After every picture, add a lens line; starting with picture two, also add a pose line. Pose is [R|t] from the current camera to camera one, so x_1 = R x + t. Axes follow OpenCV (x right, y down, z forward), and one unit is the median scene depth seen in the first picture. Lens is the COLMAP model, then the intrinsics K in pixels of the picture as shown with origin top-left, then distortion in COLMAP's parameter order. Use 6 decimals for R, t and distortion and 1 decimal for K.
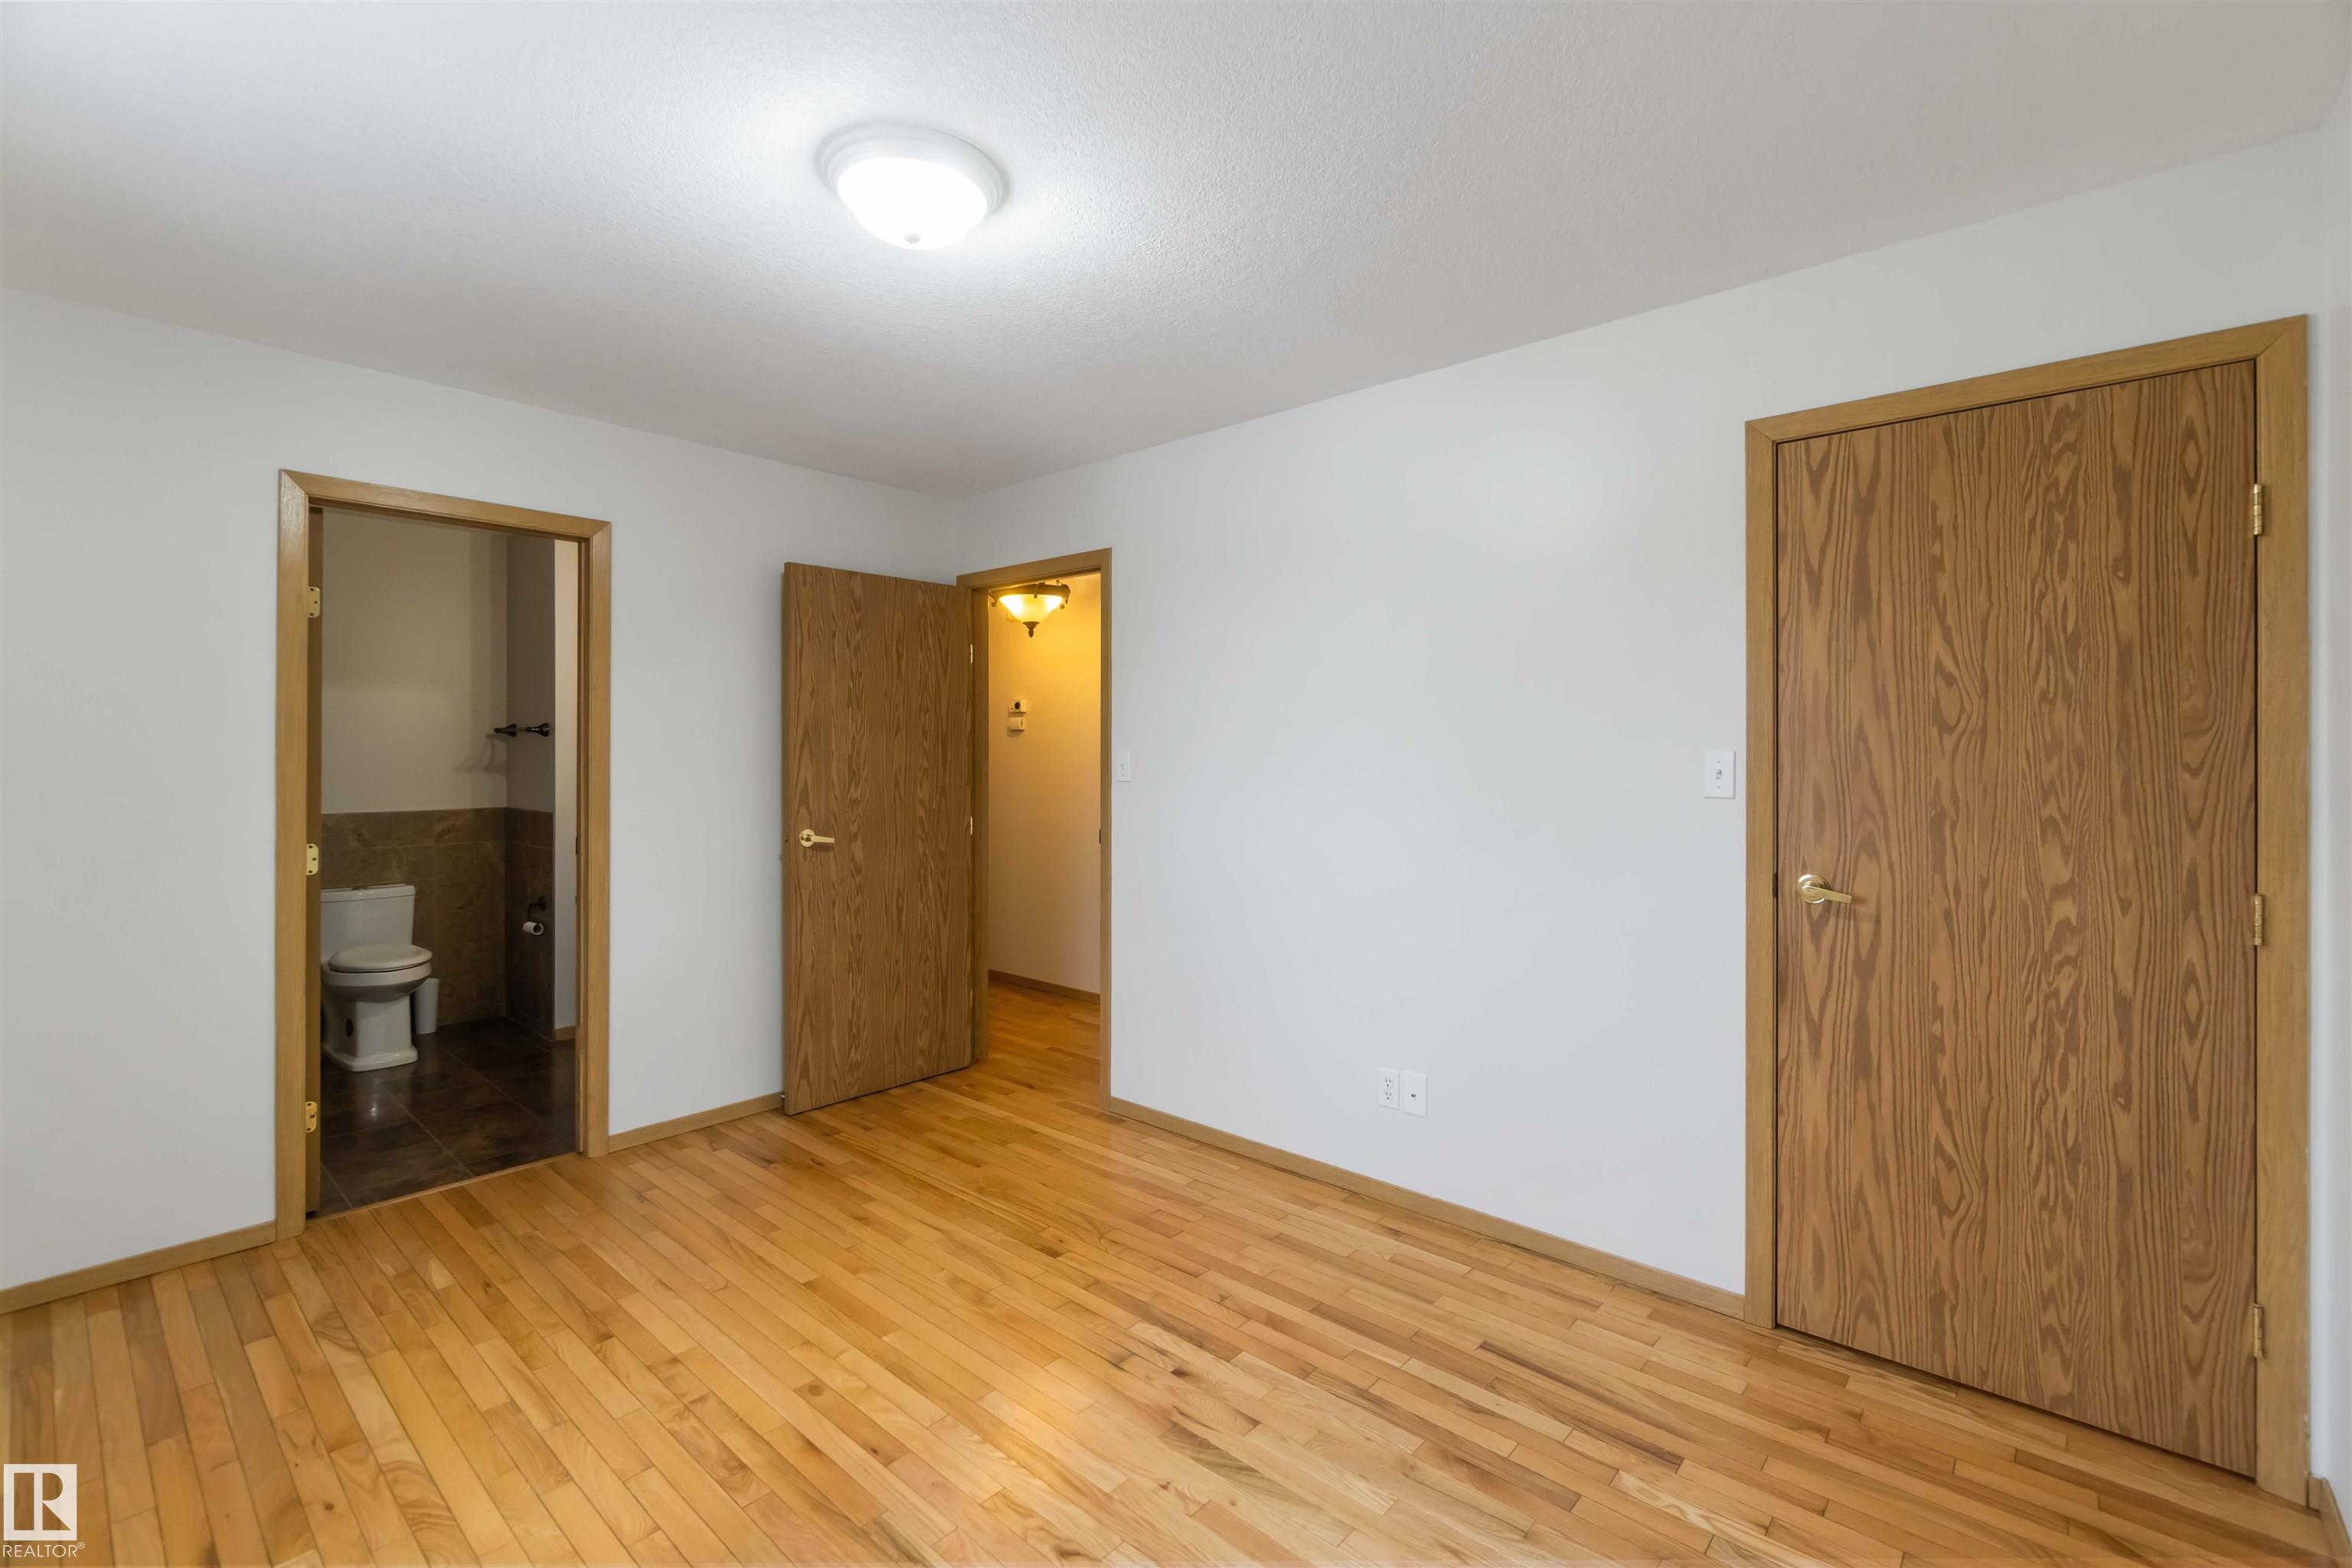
lens RADIAL K [[1027.7, 0, 1174.9], [0, 1027.7, 751.3], [0, 0, 1]] dist [-0.004067, -0.000172]
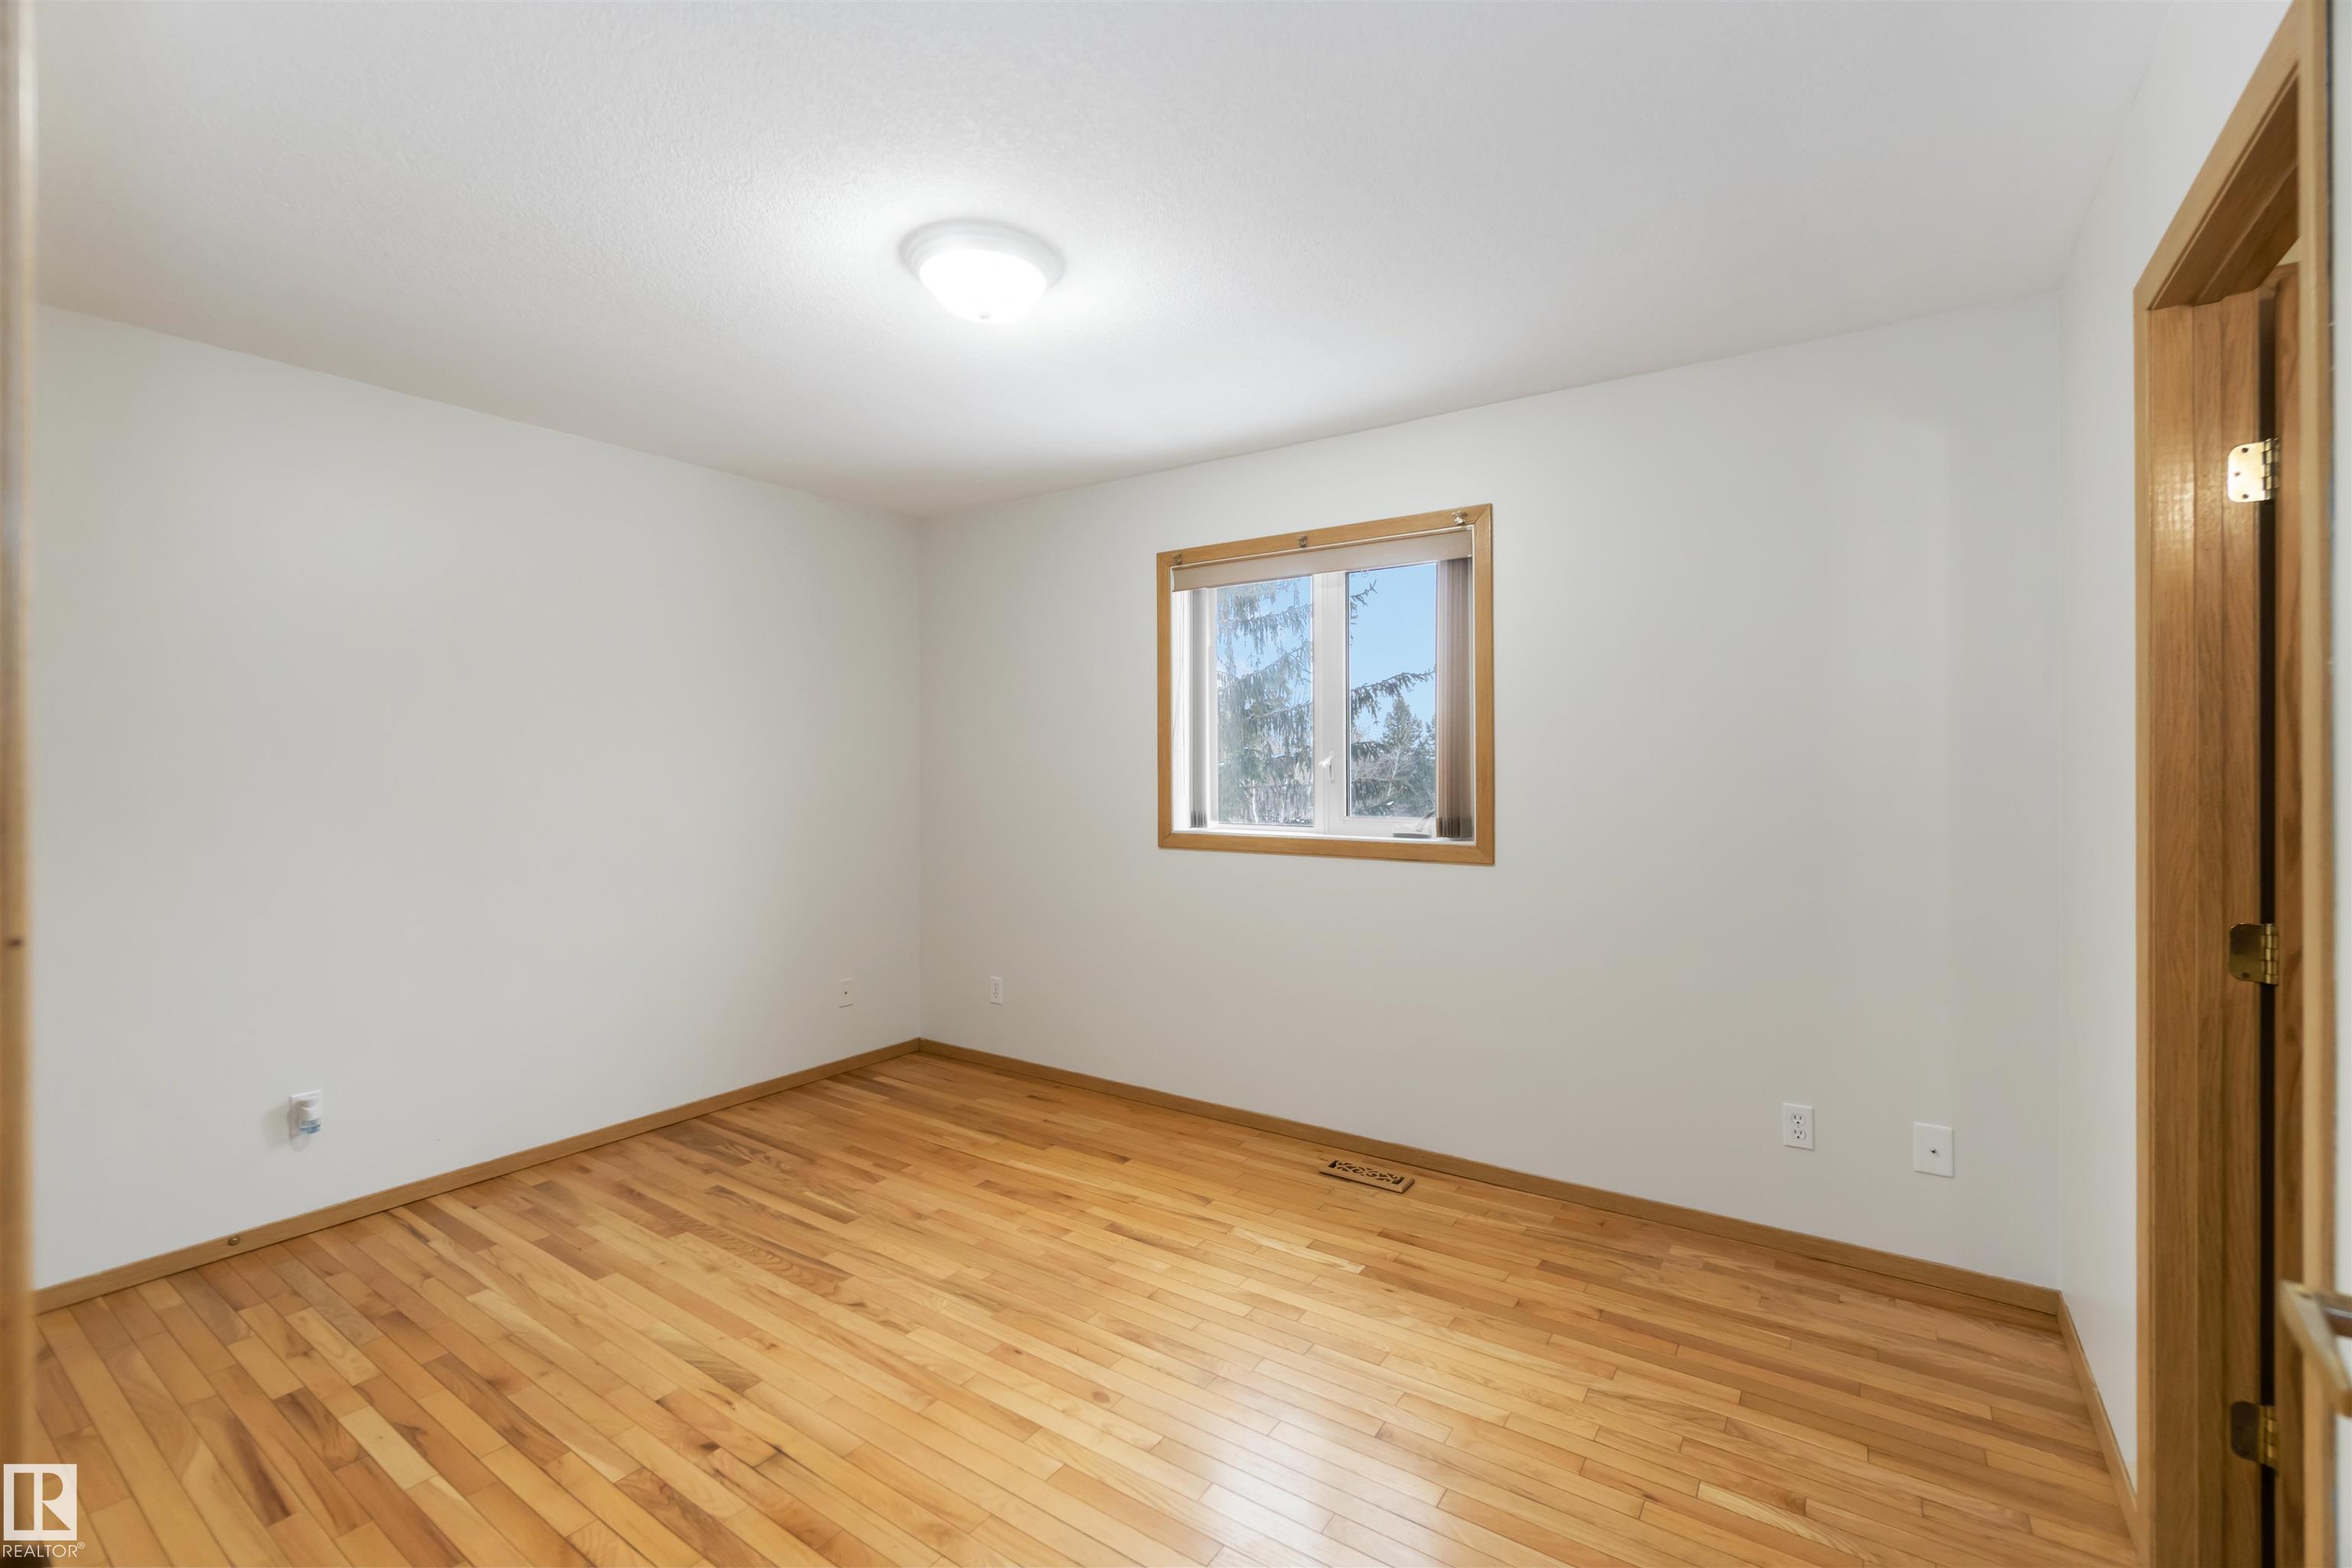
lens RADIAL K [[1010.8, 0, 1178.2], [0, 1010.8, 757.8], [0, 0, 1]] dist [-0.006391, 0.000146]
pose [[-0.991518, -0.001055, -0.129968, -0.169624], [-0.000227, 0.999980, -0.006387, 0.003813], [0.129972, -0.006303, -0.991498, 1.137001]]
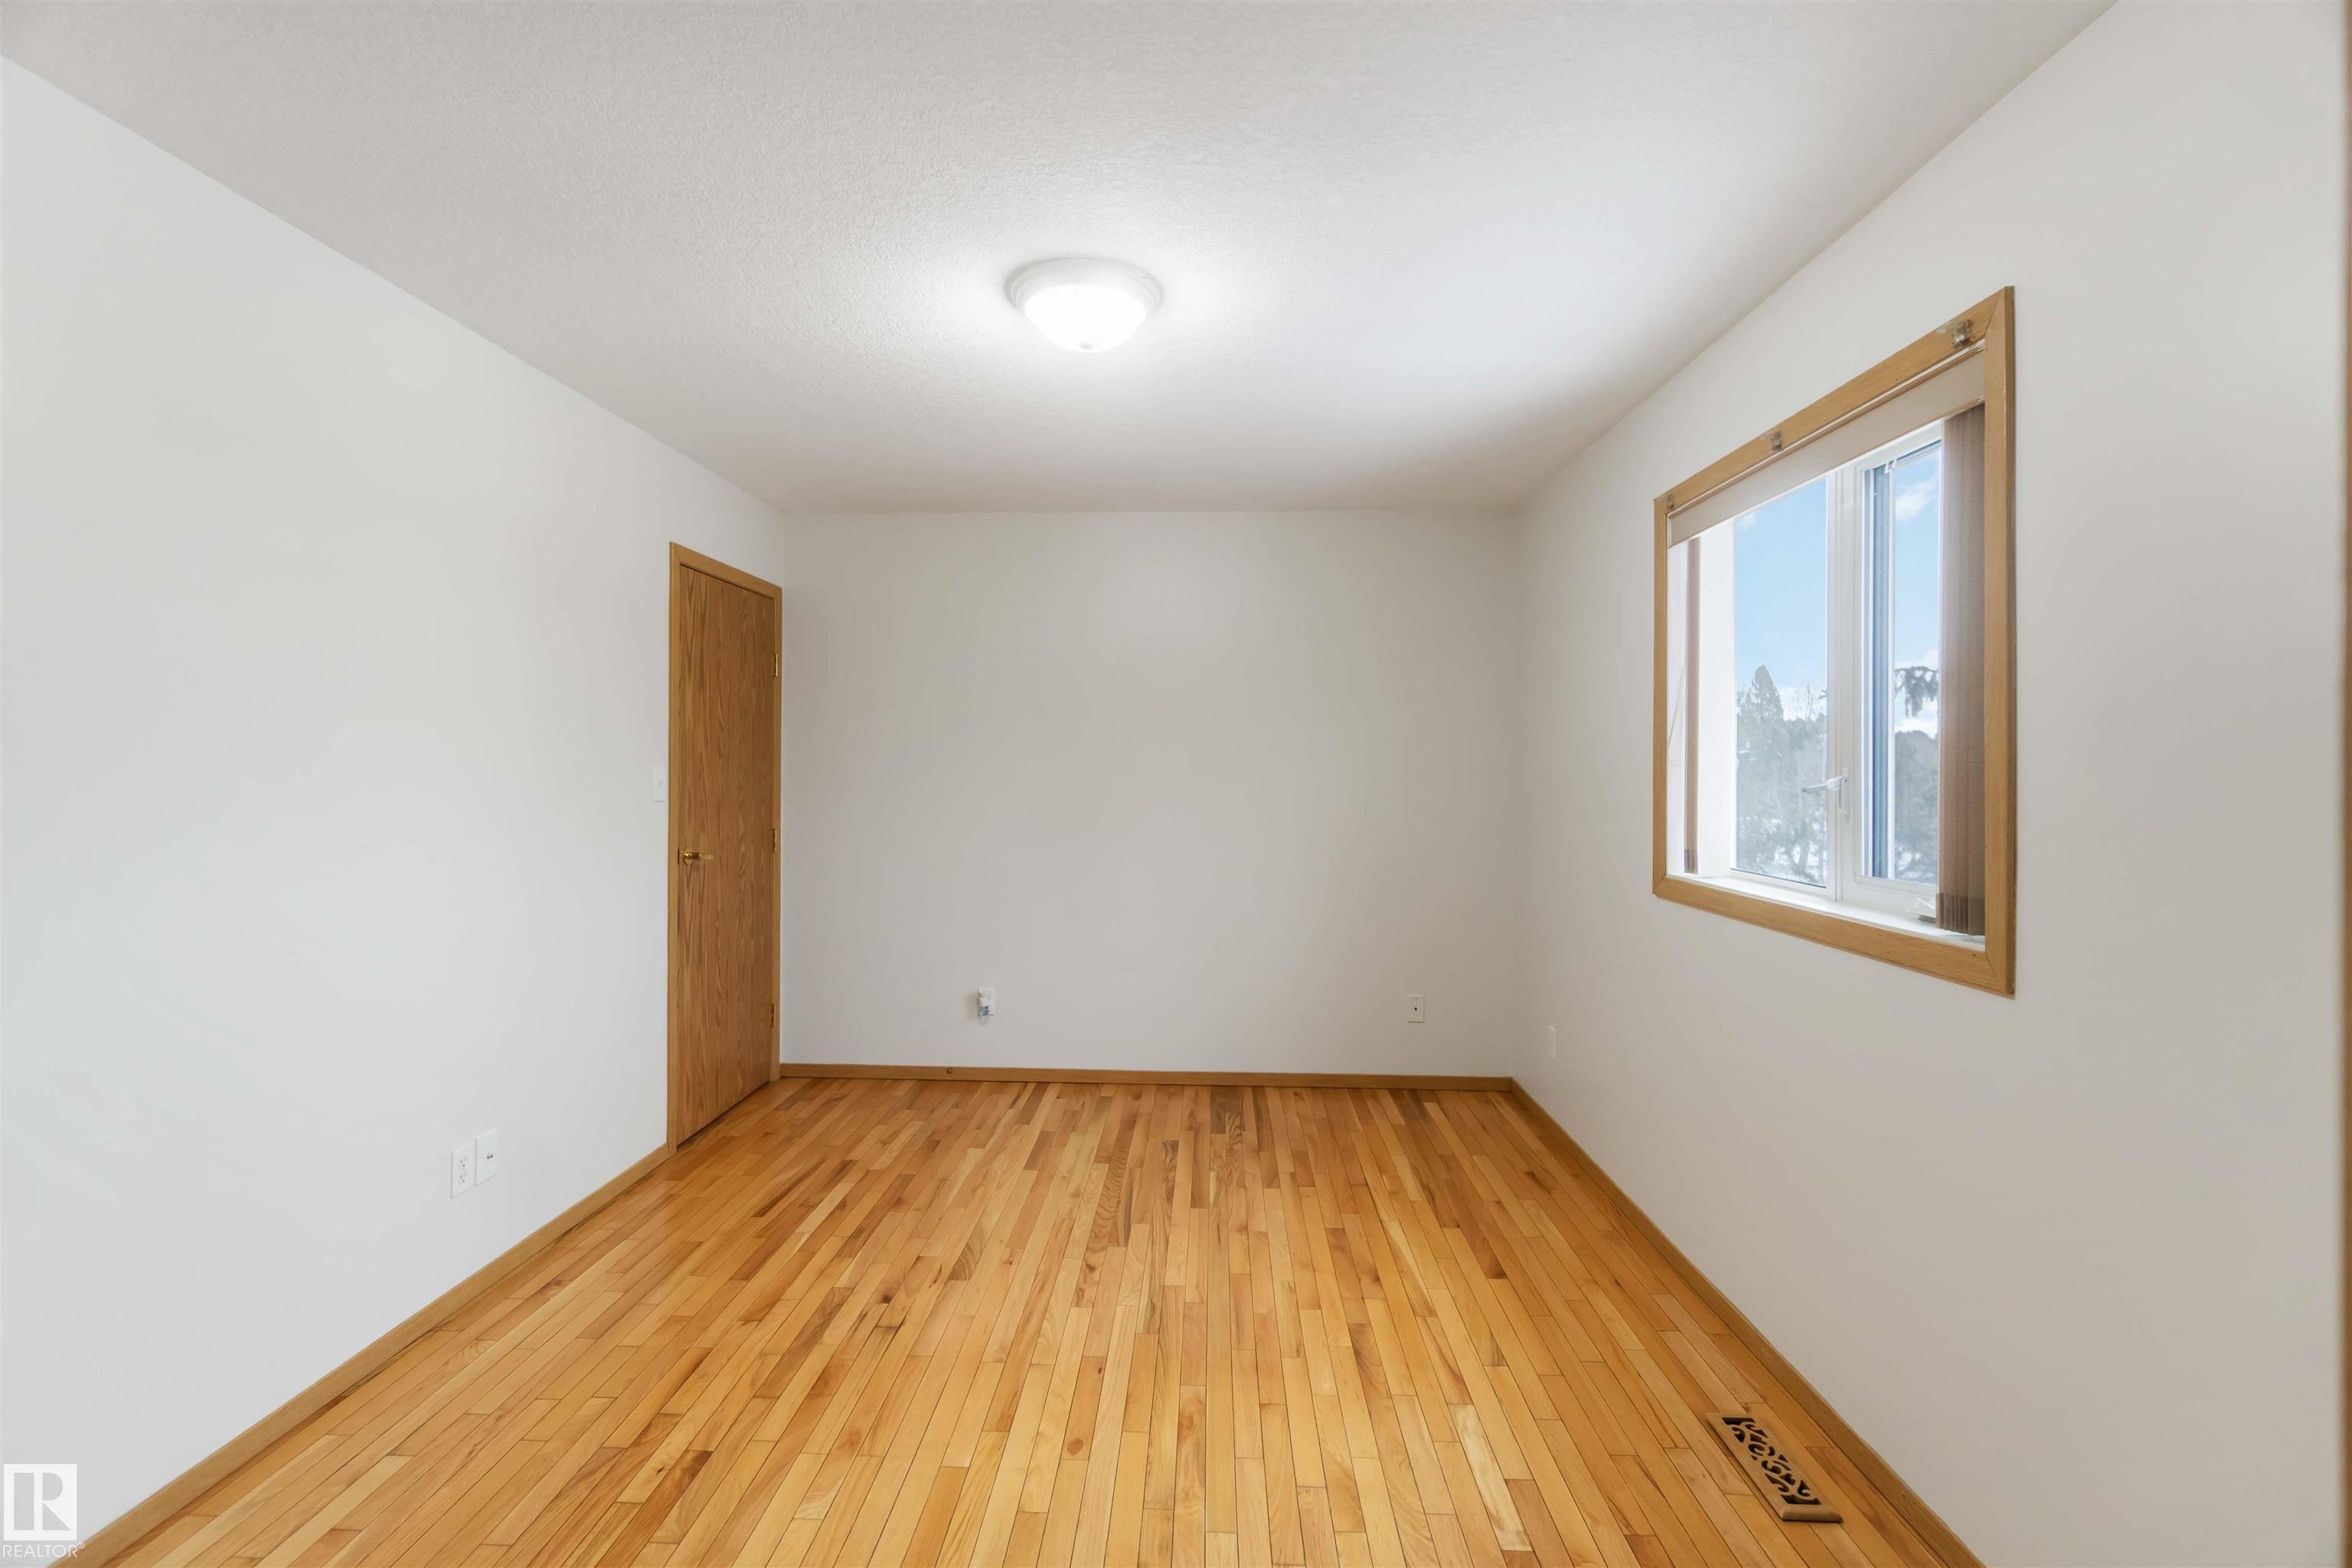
lens RADIAL K [[1010.8, 0, 1178.2], [0, 1010.8, 757.8], [0, 0, 1]] dist [-0.006391, 0.000146]
pose [[-0.639861, 0.000822, 0.768490, -0.647134], [-0.009154, 0.999920, -0.008692, -0.005200], [-0.768436, -0.012596, -0.639802, 0.877196]]
